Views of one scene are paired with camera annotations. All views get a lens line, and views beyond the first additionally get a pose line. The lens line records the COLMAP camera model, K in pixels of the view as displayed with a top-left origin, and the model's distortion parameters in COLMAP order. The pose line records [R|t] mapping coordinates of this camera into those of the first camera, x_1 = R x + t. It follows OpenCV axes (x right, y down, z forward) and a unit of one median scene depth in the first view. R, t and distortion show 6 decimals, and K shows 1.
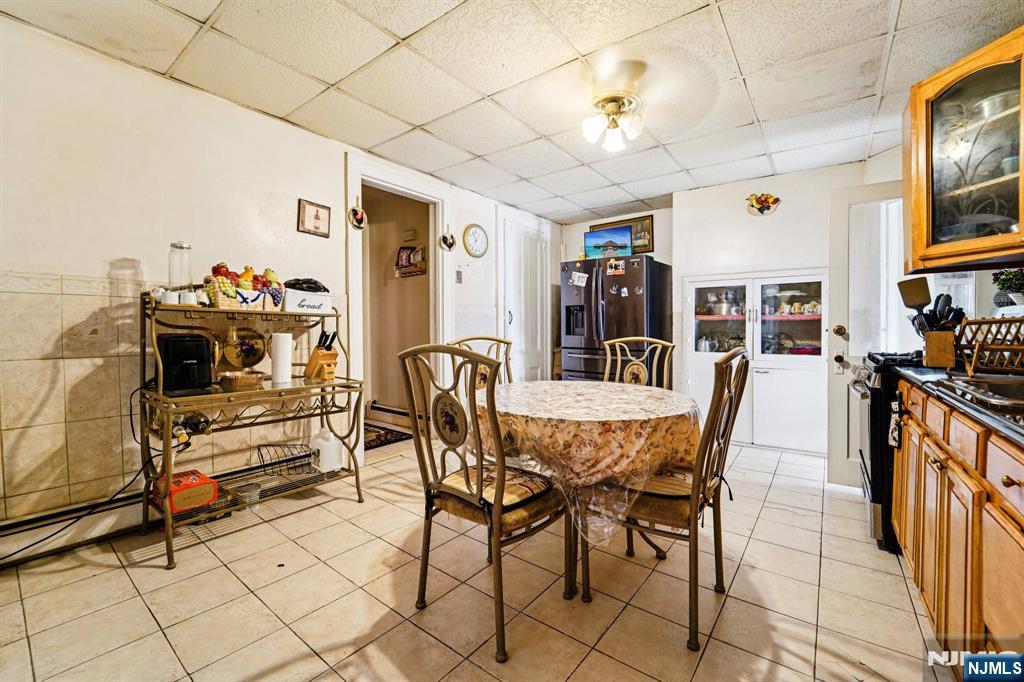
lens RADIAL K [[422.2, 0, 506.8], [0, 422.2, 344.8], [0, 0, 1]] dist [-0.019915, -0.000175]
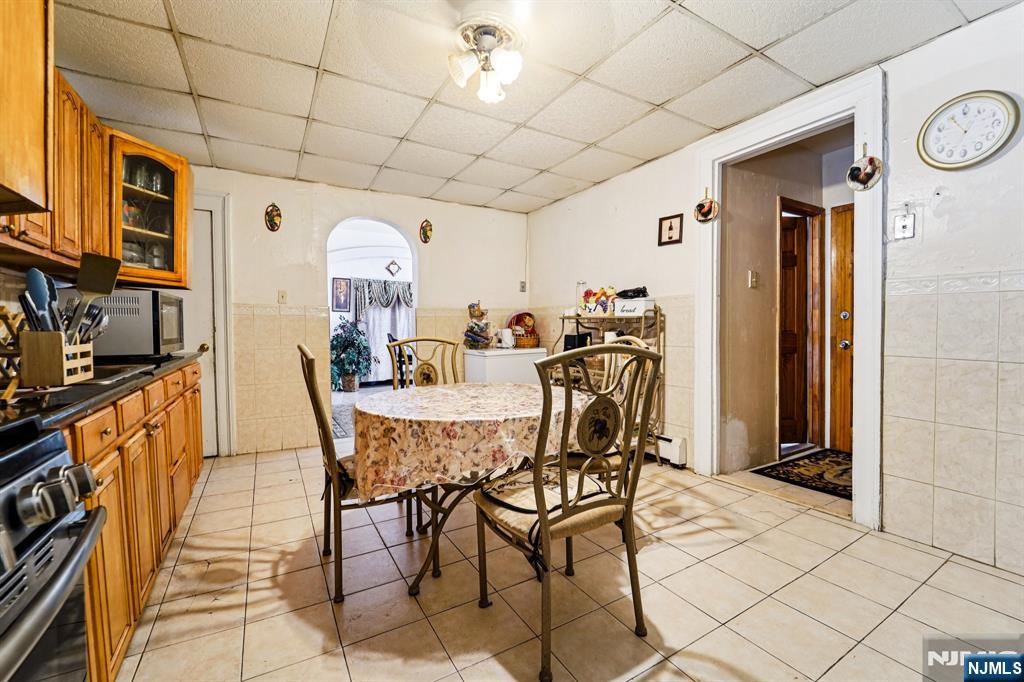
lens RADIAL K [[422.2, 0, 506.8], [0, 422.2, 344.8], [0, 0, 1]] dist [-0.019915, -0.000175]
pose [[-0.386727, 0.036713, -0.921463, 0.762768], [-0.027222, 0.998317, 0.051199, -0.040898], [0.921793, 0.044884, -0.385077, 1.055040]]
